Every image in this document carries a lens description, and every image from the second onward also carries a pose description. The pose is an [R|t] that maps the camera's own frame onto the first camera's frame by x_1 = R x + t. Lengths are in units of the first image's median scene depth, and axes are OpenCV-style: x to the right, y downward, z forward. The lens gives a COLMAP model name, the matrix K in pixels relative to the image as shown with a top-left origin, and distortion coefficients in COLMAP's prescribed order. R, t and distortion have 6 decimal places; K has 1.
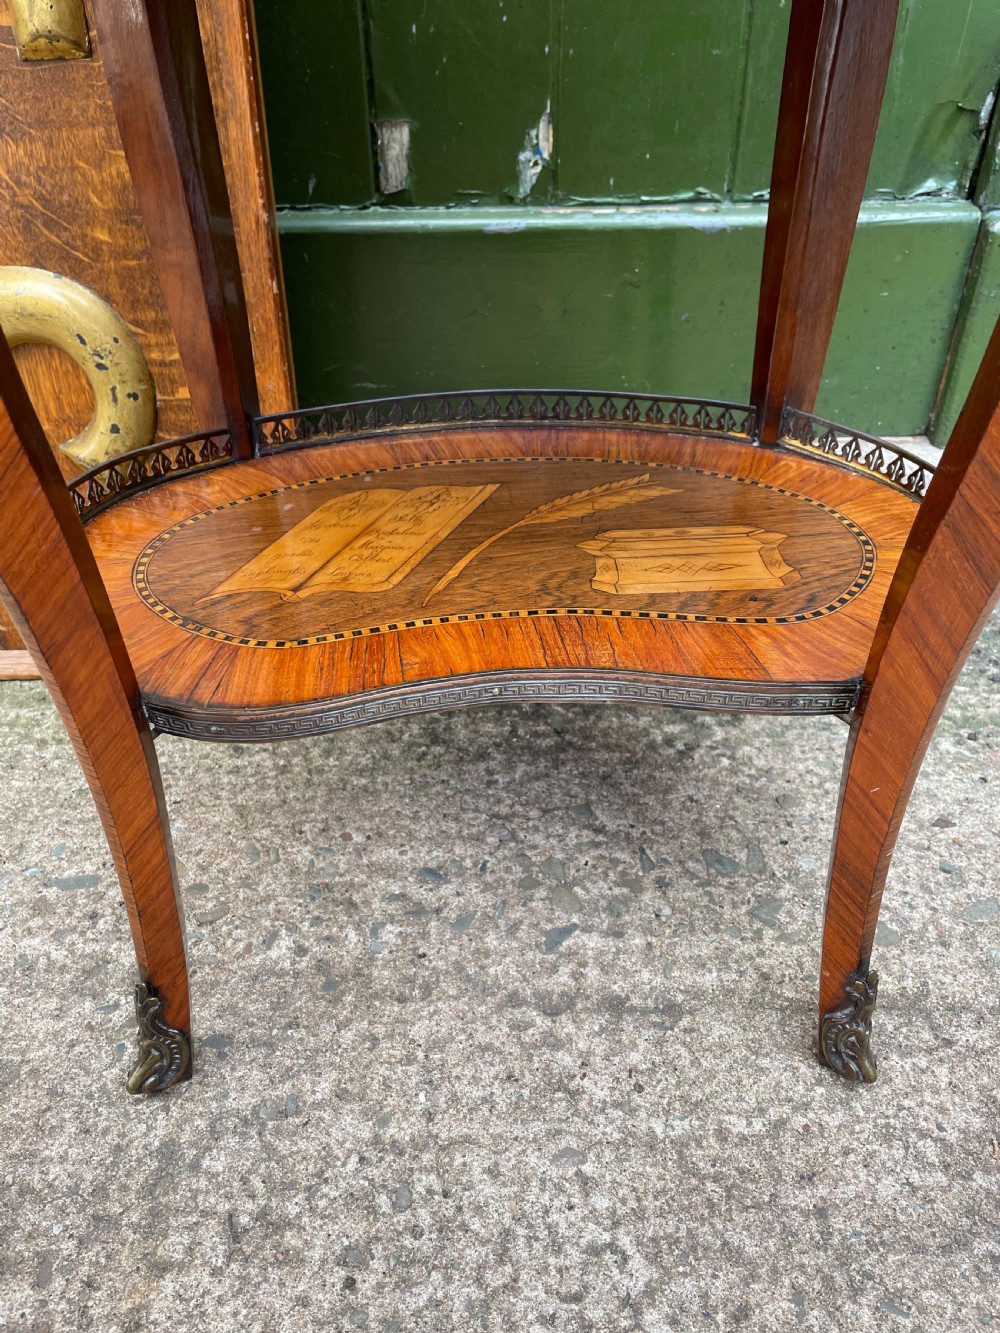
lens RADIAL K [[1020.1, 0, 511.5], [0, 1020.1, 673.3], [0, 0, 1]] dist [0.082185, -0.118637]
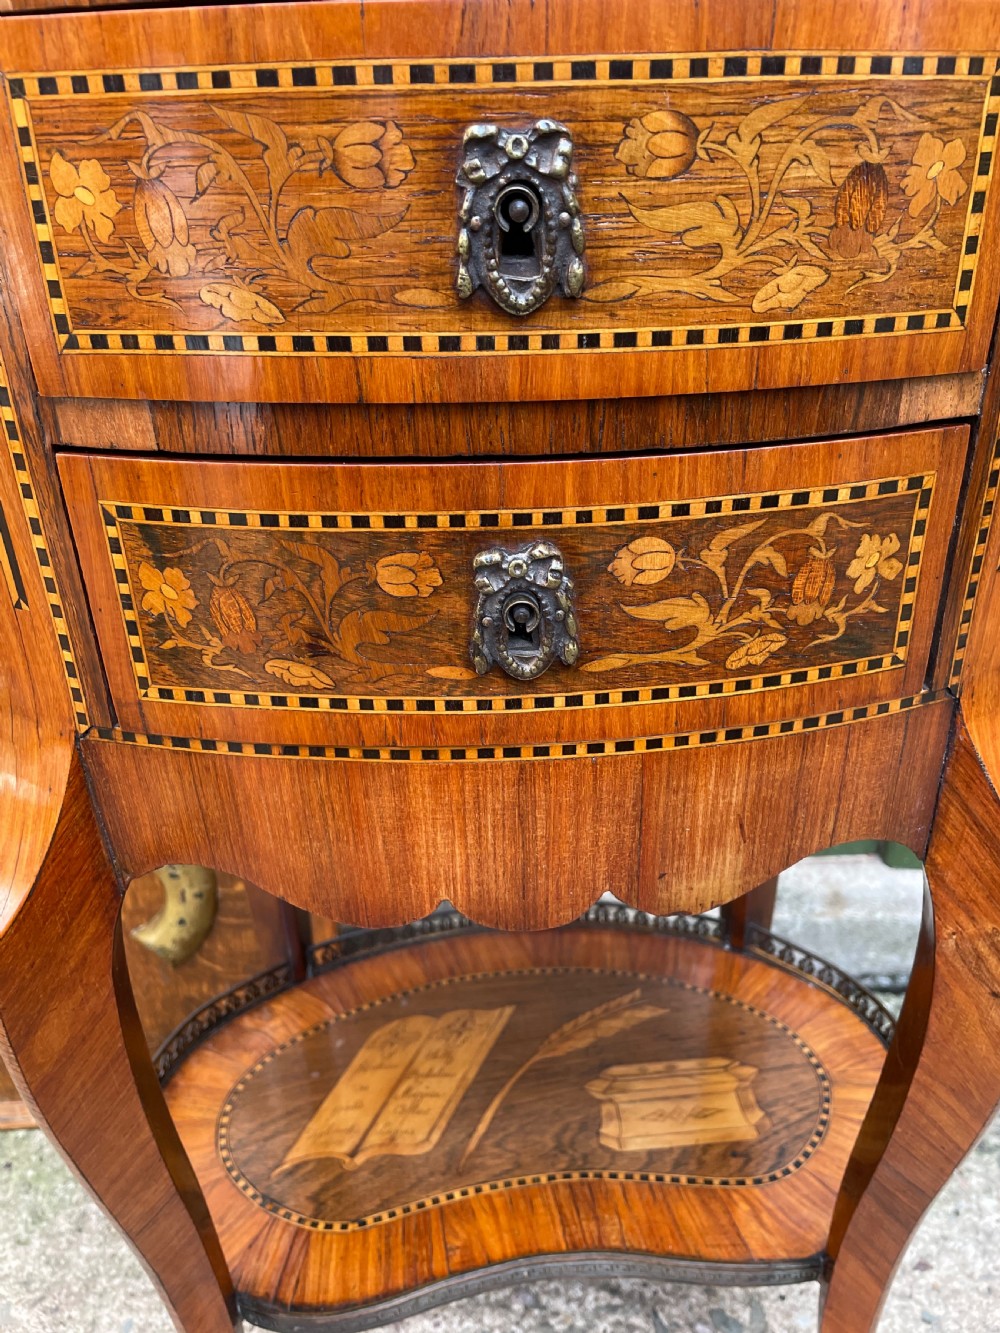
lens RADIAL K [[1020.1, 0, 508.0], [0, 1020.1, 672.3], [0, 0, 1]] dist [0.082185, -0.118637]
pose [[0.999303, -0.036816, 0.006170, -0.013129], [0.037315, 0.980612, -0.192372, -0.338789], [0.001032, 0.192468, 0.981303, -0.253654]]
